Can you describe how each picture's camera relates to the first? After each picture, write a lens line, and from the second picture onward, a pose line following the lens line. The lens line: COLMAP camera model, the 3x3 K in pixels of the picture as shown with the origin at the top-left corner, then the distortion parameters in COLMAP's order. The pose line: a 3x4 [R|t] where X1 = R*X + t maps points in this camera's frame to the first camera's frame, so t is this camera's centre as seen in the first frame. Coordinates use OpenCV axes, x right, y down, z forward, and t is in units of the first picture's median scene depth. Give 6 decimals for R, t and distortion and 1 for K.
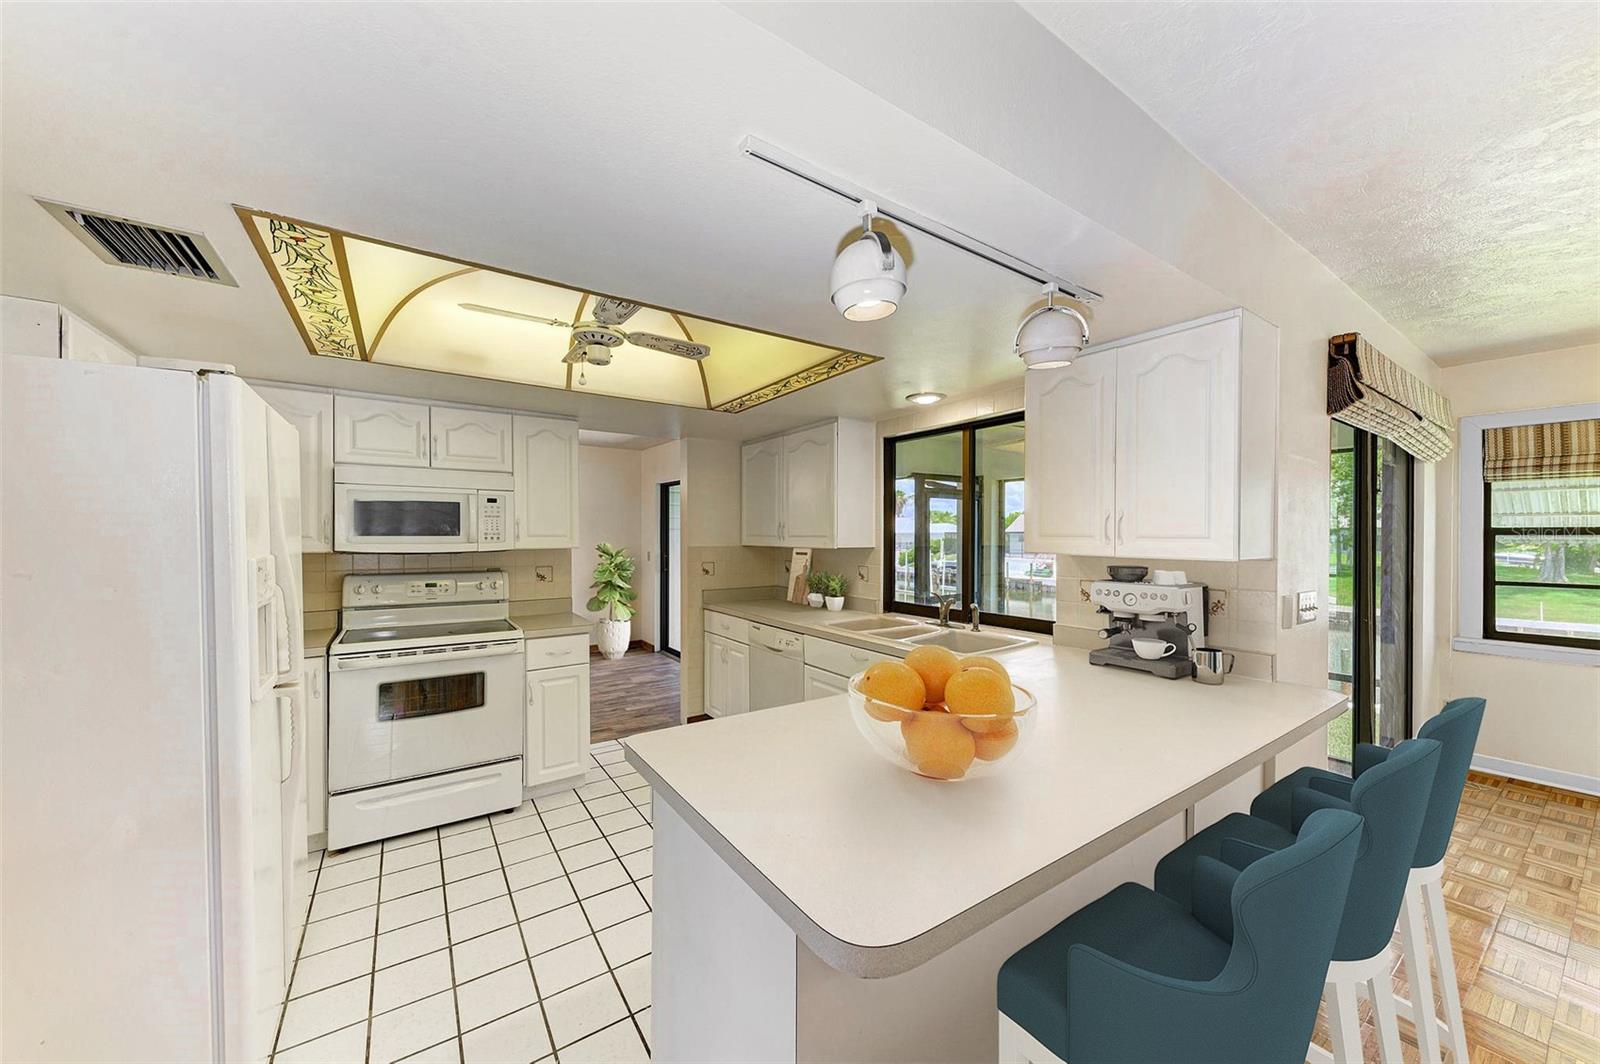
lens RADIAL K [[580.5, 0, 803.3], [0, 580.5, 534.4], [0, 0, 1]] dist [-0.001106, -0.000388]
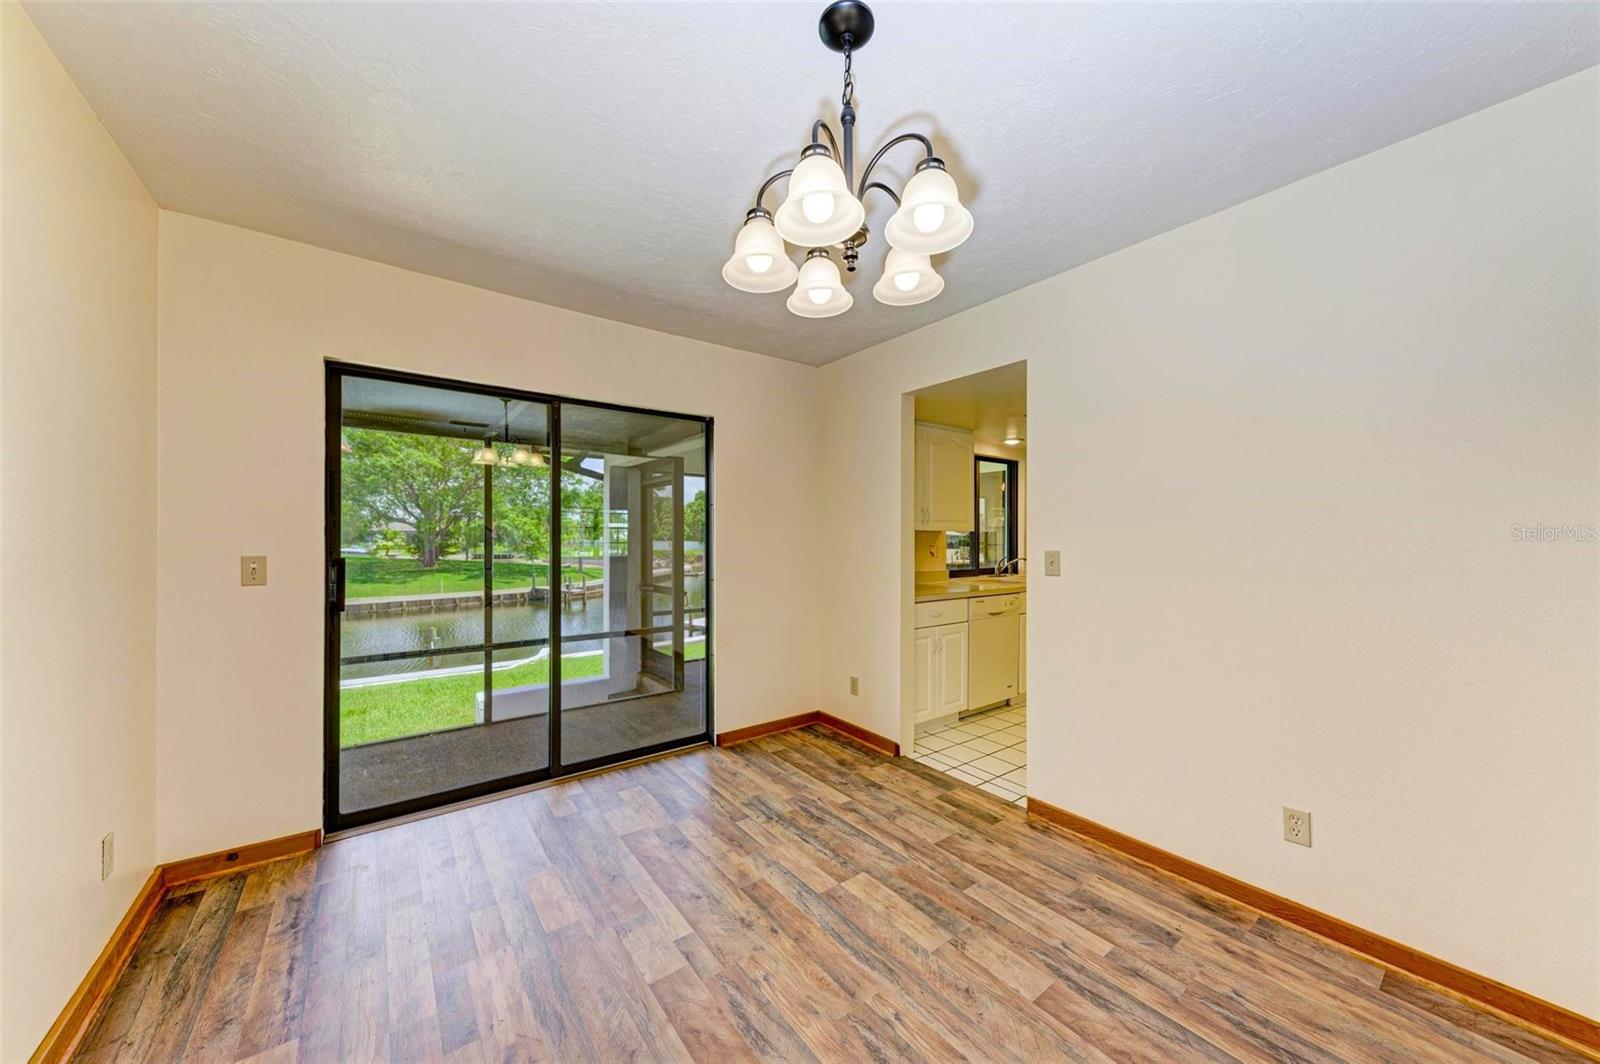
lens RADIAL K [[580.5, 0, 796.4], [0, 580.5, 531.6], [0, 0, 1]] dist [-0.001106, -0.000388]
pose [[-0.045936, -0.000233, 0.998944, -0.977798], [-0.004497, 0.999990, 0.000026, 0.022205], [-0.998934, -0.004491, -0.045937, 1.166125]]
